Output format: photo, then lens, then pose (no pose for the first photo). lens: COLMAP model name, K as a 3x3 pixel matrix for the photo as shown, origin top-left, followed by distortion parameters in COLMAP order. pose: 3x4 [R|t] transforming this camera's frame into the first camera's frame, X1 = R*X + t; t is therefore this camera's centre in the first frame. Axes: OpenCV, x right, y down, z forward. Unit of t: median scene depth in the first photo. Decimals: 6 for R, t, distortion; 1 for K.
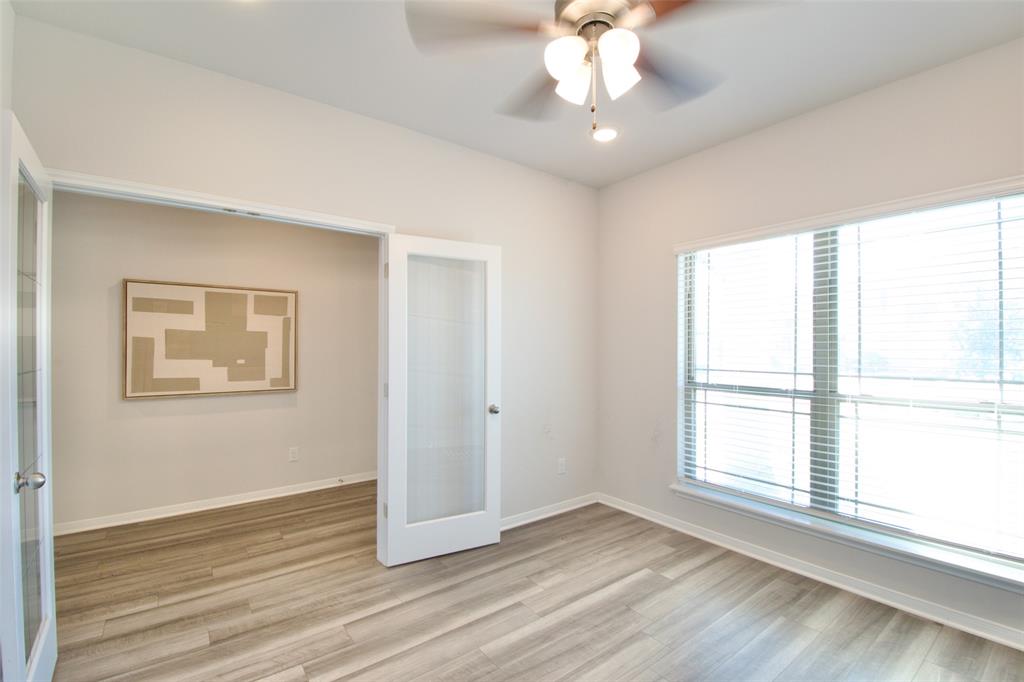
lens RADIAL K [[448.1, 0, 512.9], [0, 448.1, 348.0], [0, 0, 1]] dist [0.014697, -0.022299]
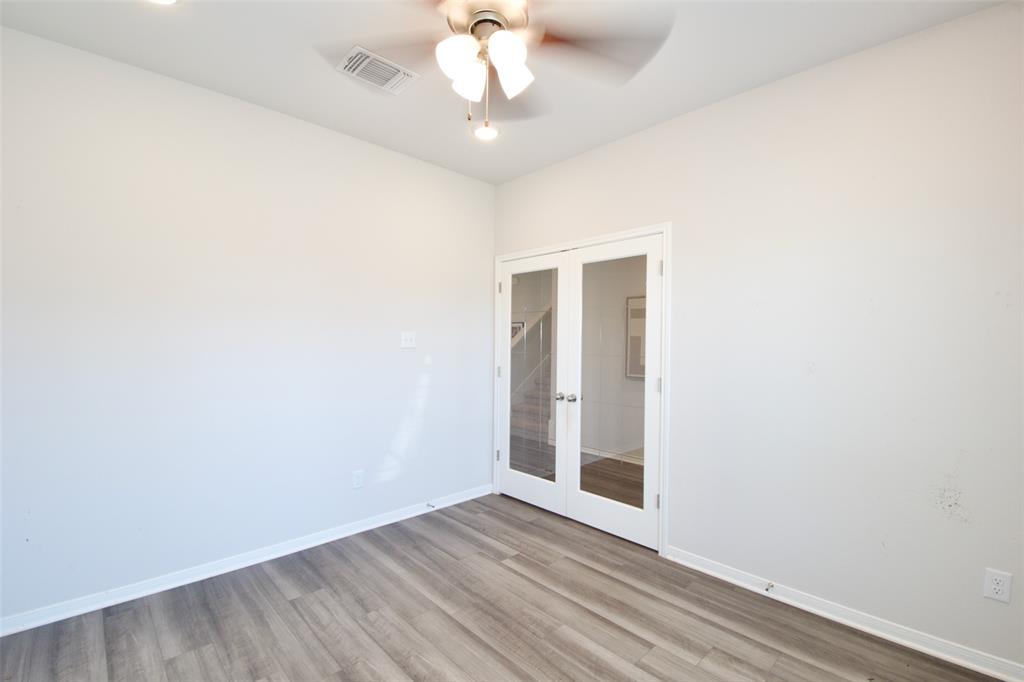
lens RADIAL K [[449.5, 0, 512.0], [0, 449.5, 341.0], [0, 0, 1]] dist [-0.002624, -0.000330]
pose [[0.109634, -0.001788, -0.993970, 0.700258], [-0.002918, 0.999993, -0.002121, -0.004458], [0.993968, 0.003133, 0.109628, 0.541318]]
